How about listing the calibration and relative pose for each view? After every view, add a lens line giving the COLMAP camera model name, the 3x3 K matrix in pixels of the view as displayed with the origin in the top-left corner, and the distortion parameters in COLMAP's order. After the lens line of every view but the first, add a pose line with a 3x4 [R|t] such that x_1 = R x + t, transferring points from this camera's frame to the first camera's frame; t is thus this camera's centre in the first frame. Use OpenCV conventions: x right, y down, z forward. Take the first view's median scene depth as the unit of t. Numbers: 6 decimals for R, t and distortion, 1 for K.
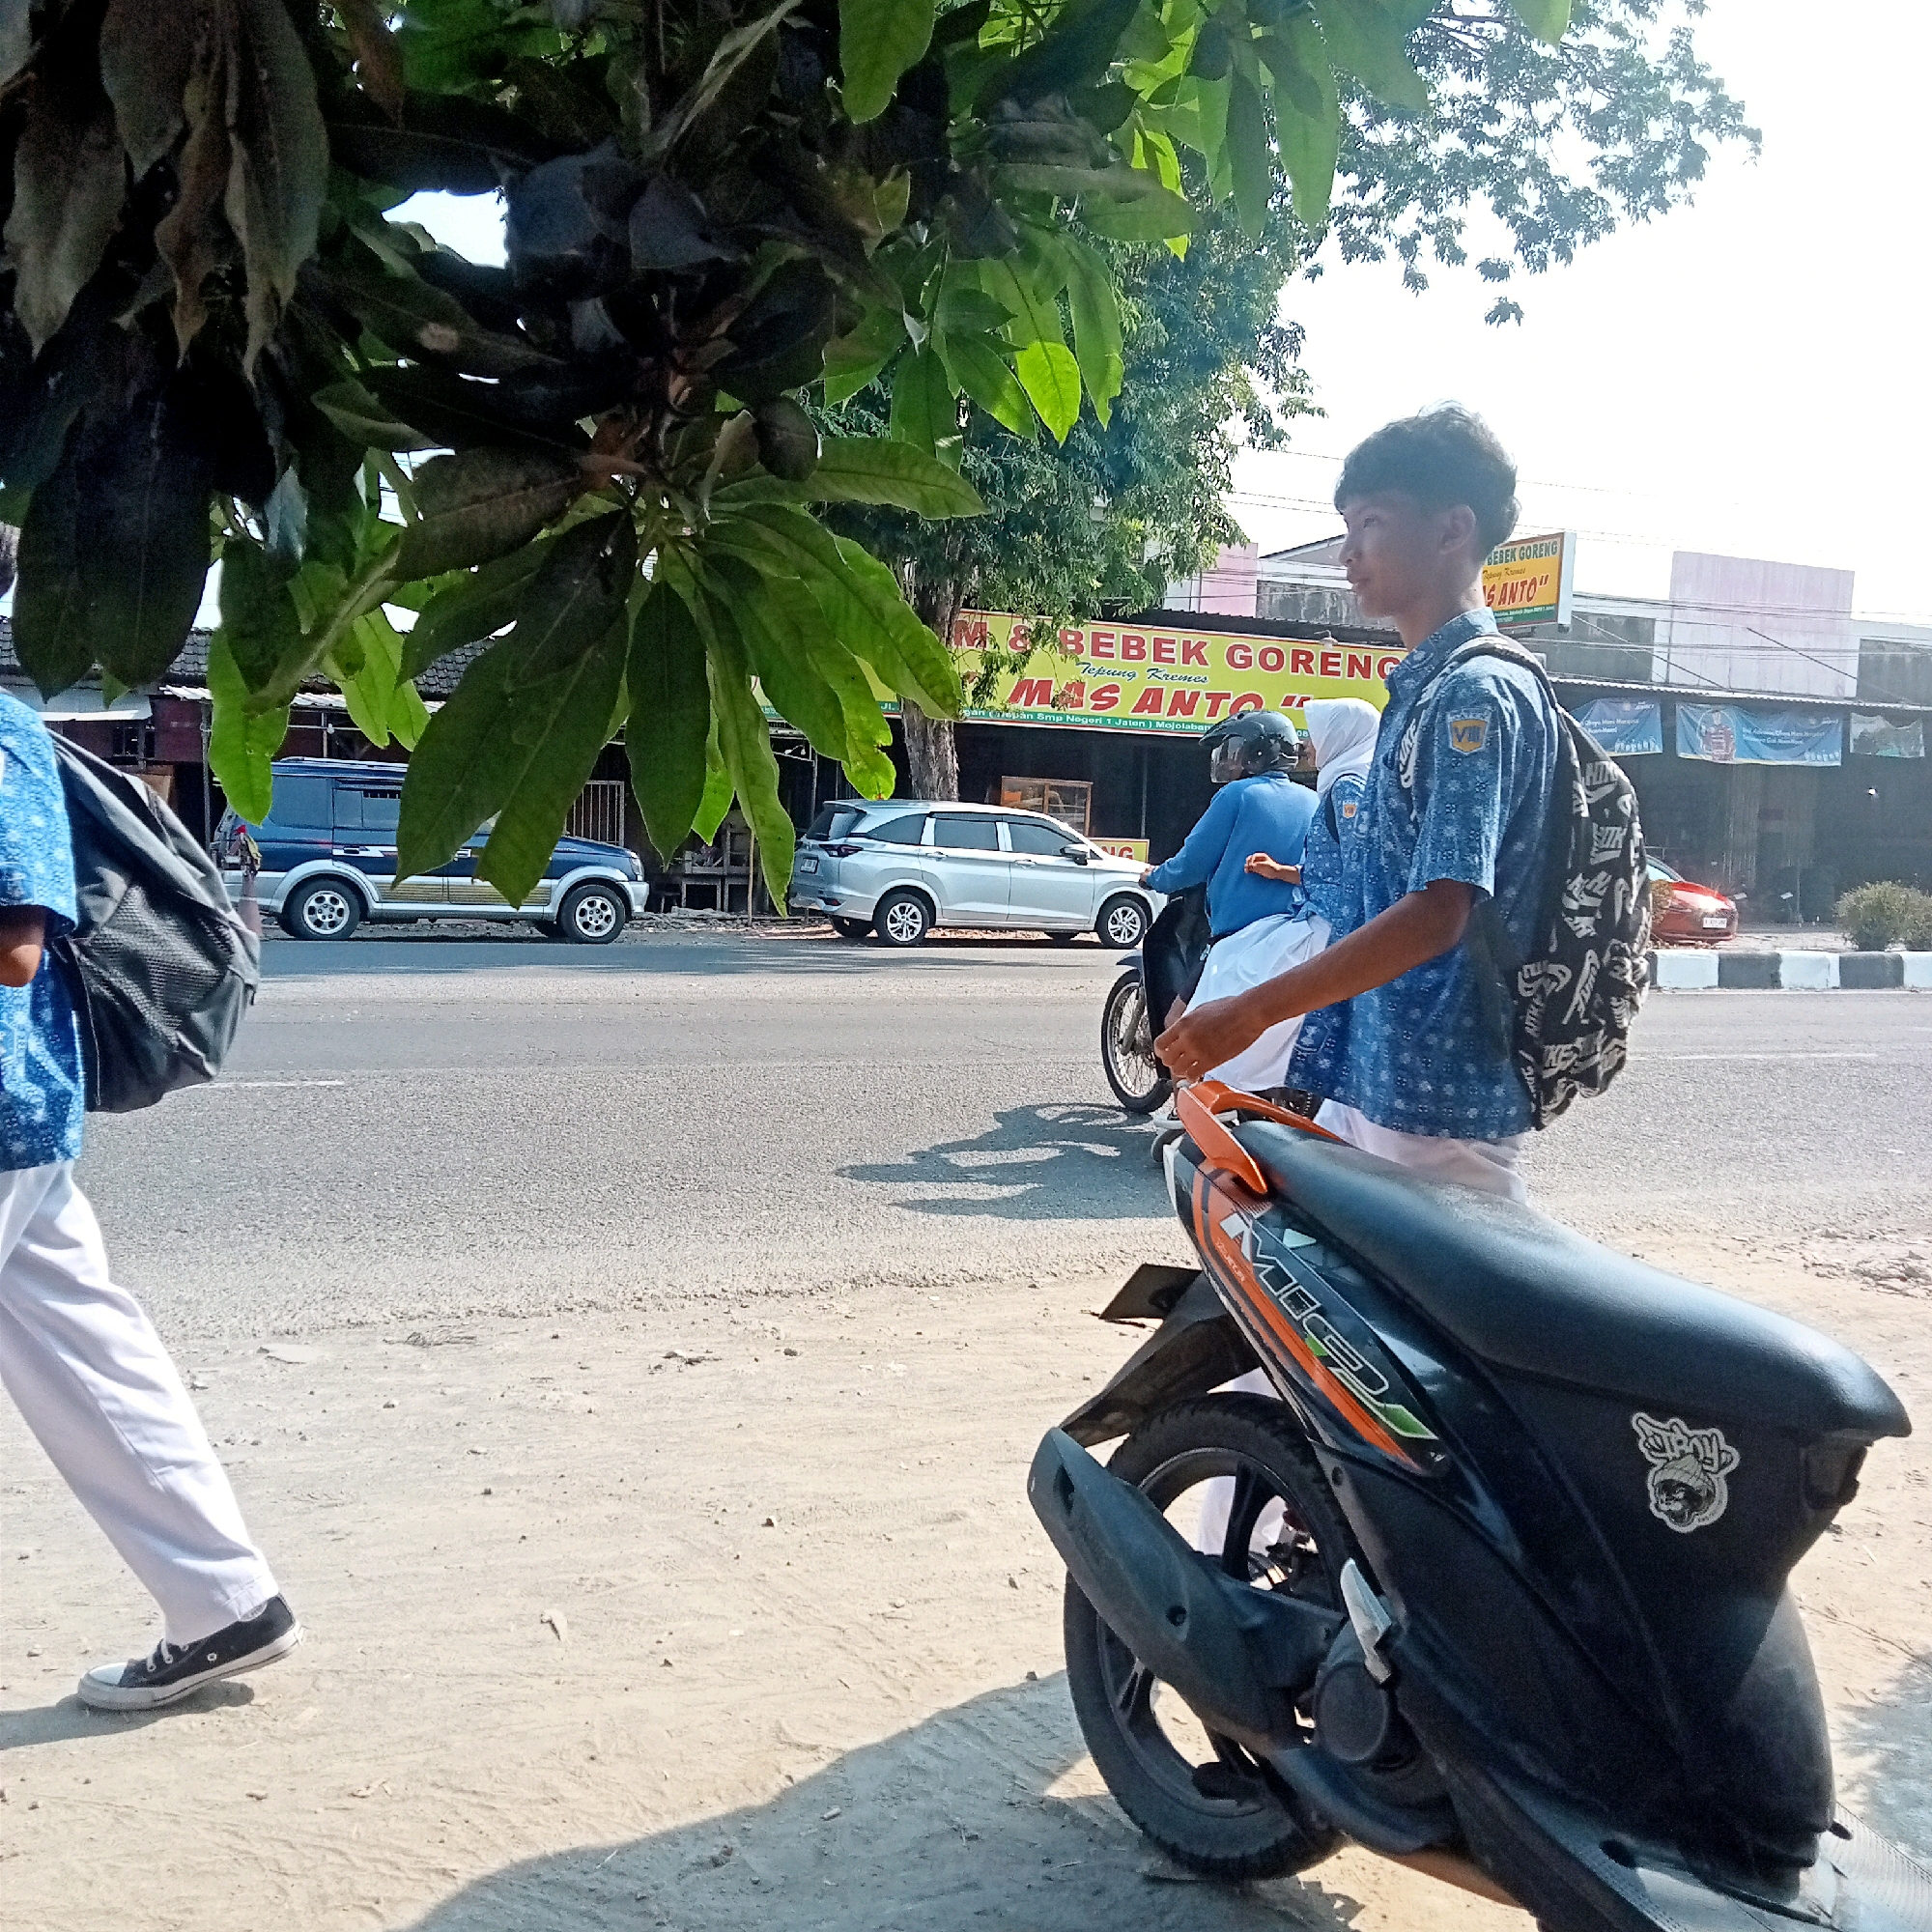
lens RADIAL K [[1912.4, 0, 966.0], [0, 1912.4, 966.0], [0, 0, 1]] dist [0.090137, -0.113824]
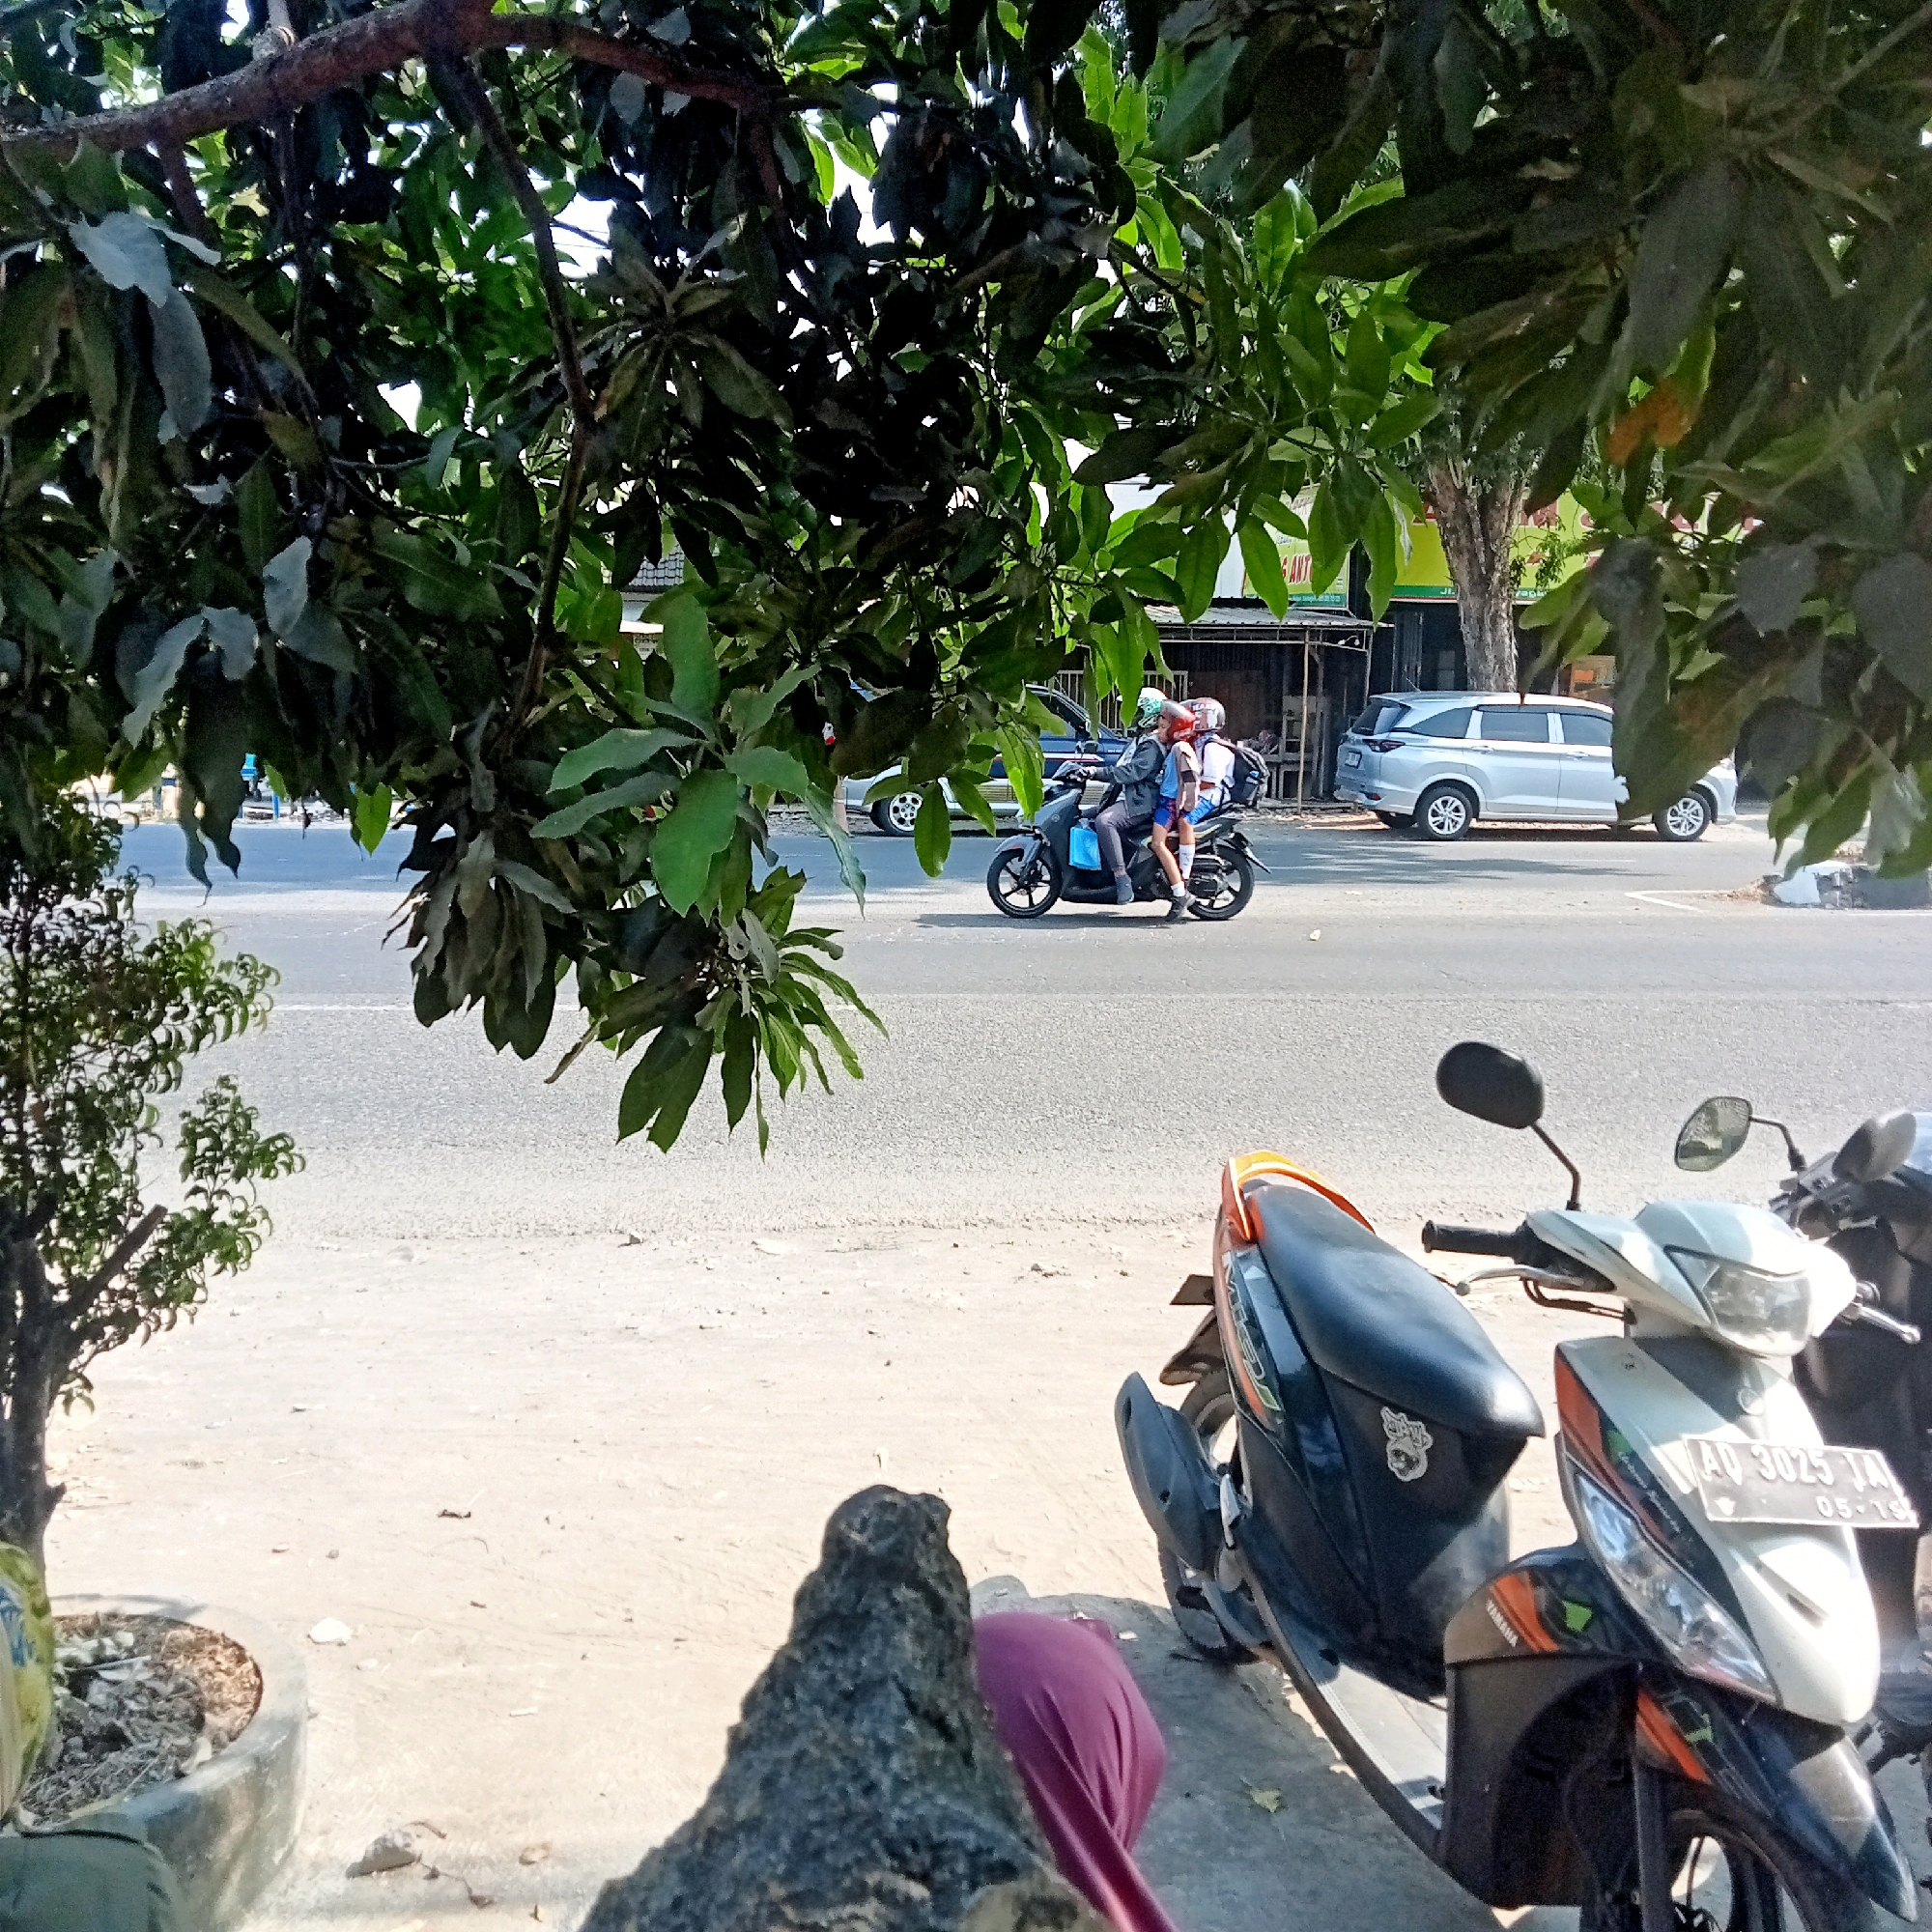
lens RADIAL K [[1912.4, 0, 966.0], [0, 1912.4, 966.0], [0, 0, 1]] dist [0.090137, -0.113824]
pose [[0.951762, 0.029260, -0.305438, 0.102805], [-0.005620, 0.996938, 0.077991, -0.056487], [0.306785, -0.072513, 0.949013, -0.134585]]
